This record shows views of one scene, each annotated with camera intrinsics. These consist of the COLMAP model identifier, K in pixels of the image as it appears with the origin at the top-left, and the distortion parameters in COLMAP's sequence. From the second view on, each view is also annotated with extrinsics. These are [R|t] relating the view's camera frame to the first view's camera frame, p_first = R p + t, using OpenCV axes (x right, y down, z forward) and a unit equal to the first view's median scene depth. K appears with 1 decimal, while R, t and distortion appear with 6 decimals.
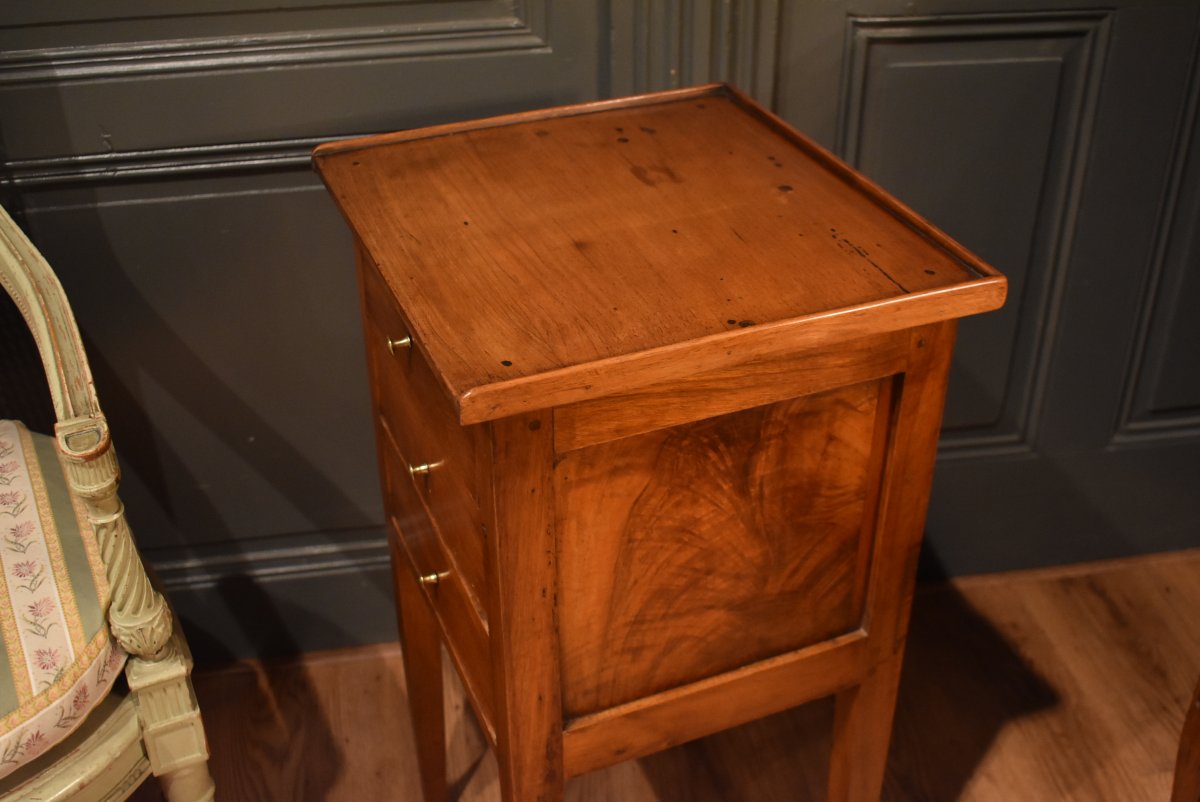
lens RADIAL K [[1386.9, 0, 600.0], [0, 1386.9, 401.0], [0, 0, 1]] dist [-0.066104, 0.018258]
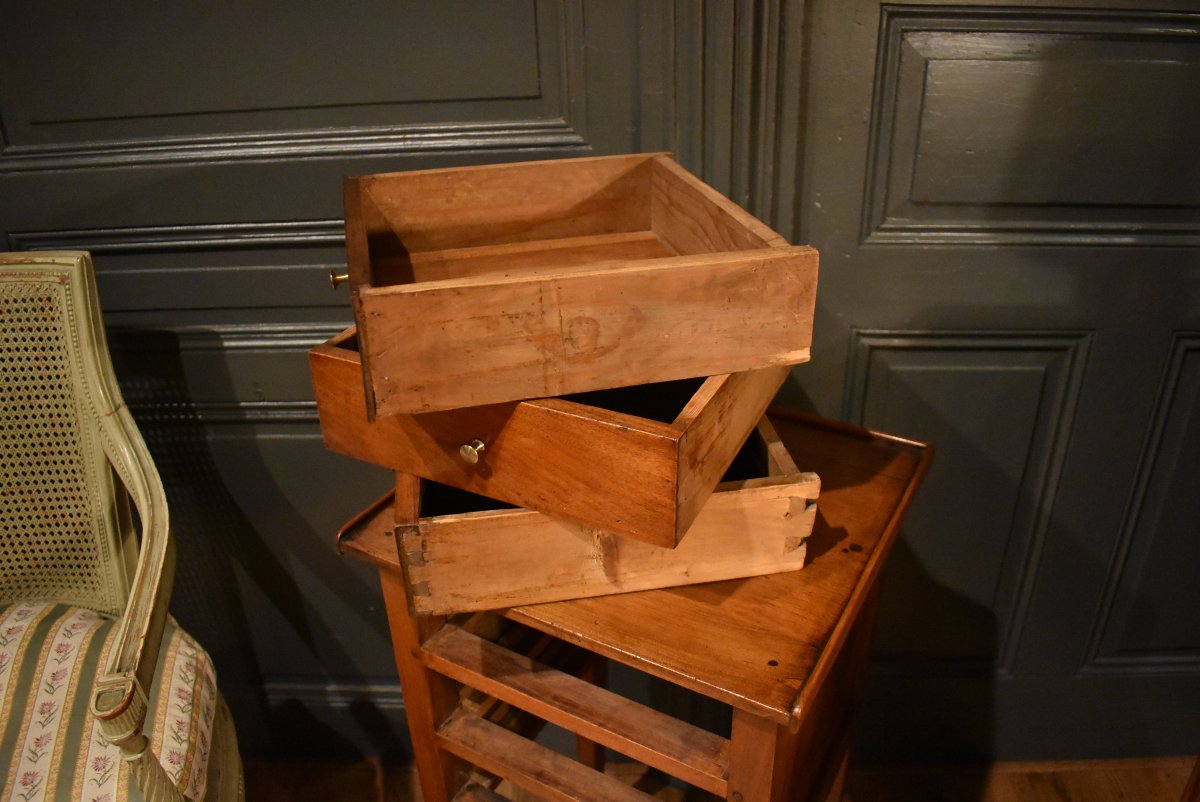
lens RADIAL K [[930.4, 0, 600.0], [0, 930.4, 401.0], [0, 0, 1]] dist [-0.093847, 0.004795]
pose [[0.977468, 0.075397, -0.197160, 0.170705], [-0.086884, 0.994949, -0.050269, -0.208579], [0.192374, 0.066266, 0.979082, 0.247057]]
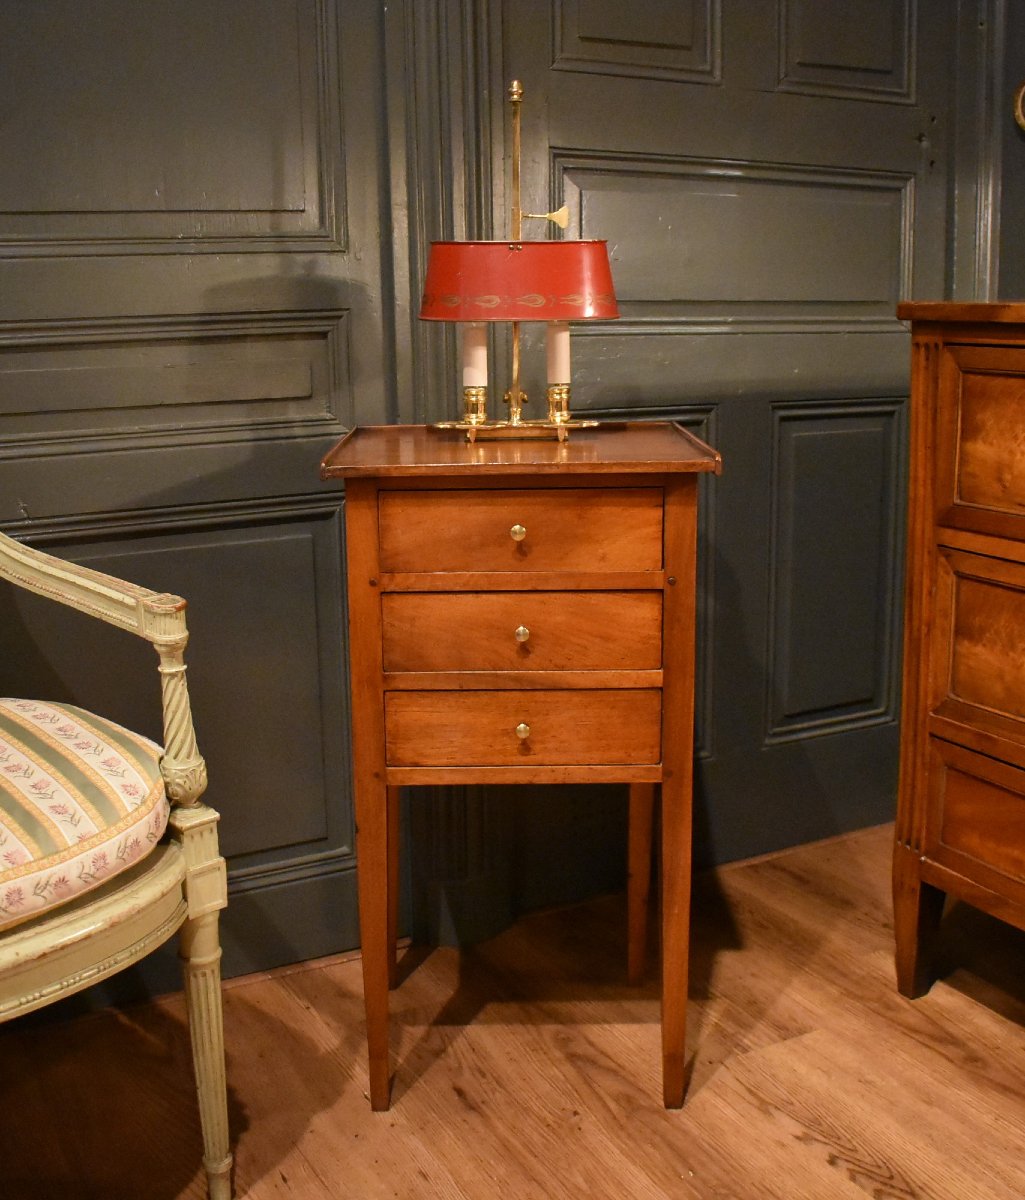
lens RADIAL K [[1404.2, 0, 466.1], [0, 1404.2, 599.1], [0, 0, 1]] dist [-0.094293, 0.006146]
pose [[0.954914, -0.074399, 0.287408, -0.432311], [0.168627, 0.932693, -0.318823, 0.451468], [-0.244343, 0.352913, 0.903188, -0.272051]]
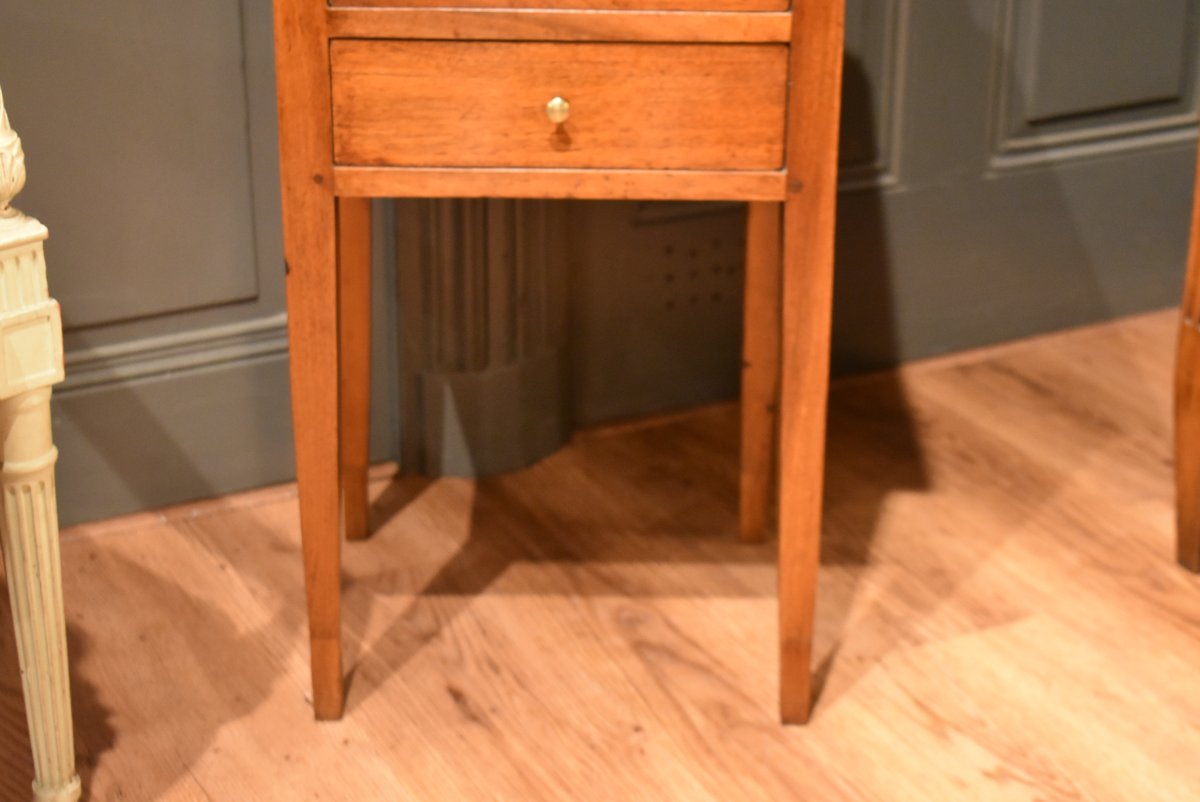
lens RADIAL K [[2340.2, 0, 600.0], [0, 2340.2, 401.0], [0, 0, 1]] dist [0.027039, 0.074494]
pose [[0.951992, -0.108824, 0.286128, -0.386797], [0.153469, 0.978399, -0.138499, 0.511124], [-0.264875, 0.175762, 0.948129, -0.297796]]
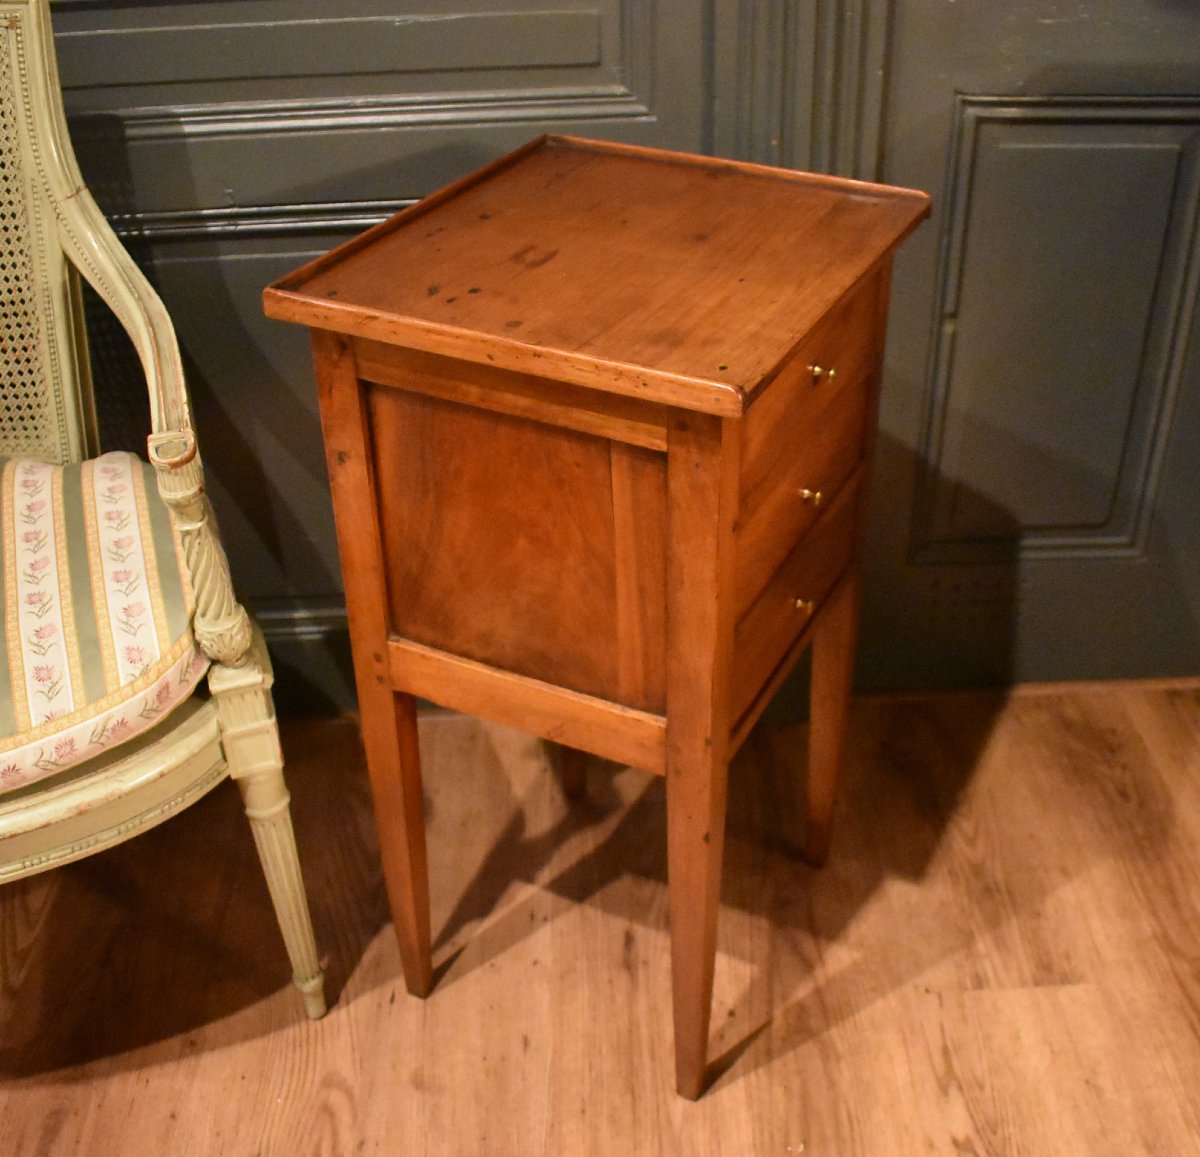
lens RADIAL K [[1440.8, 0, 625.4], [0, 1440.8, 606.5], [0, 0, 1]] dist [-0.095906, 0.009752]
pose [[0.992727, 0.057689, -0.105668, 0.094459], [-0.052632, 0.997359, 0.050042, 0.067731], [0.108276, -0.044117, 0.993141, -0.076289]]
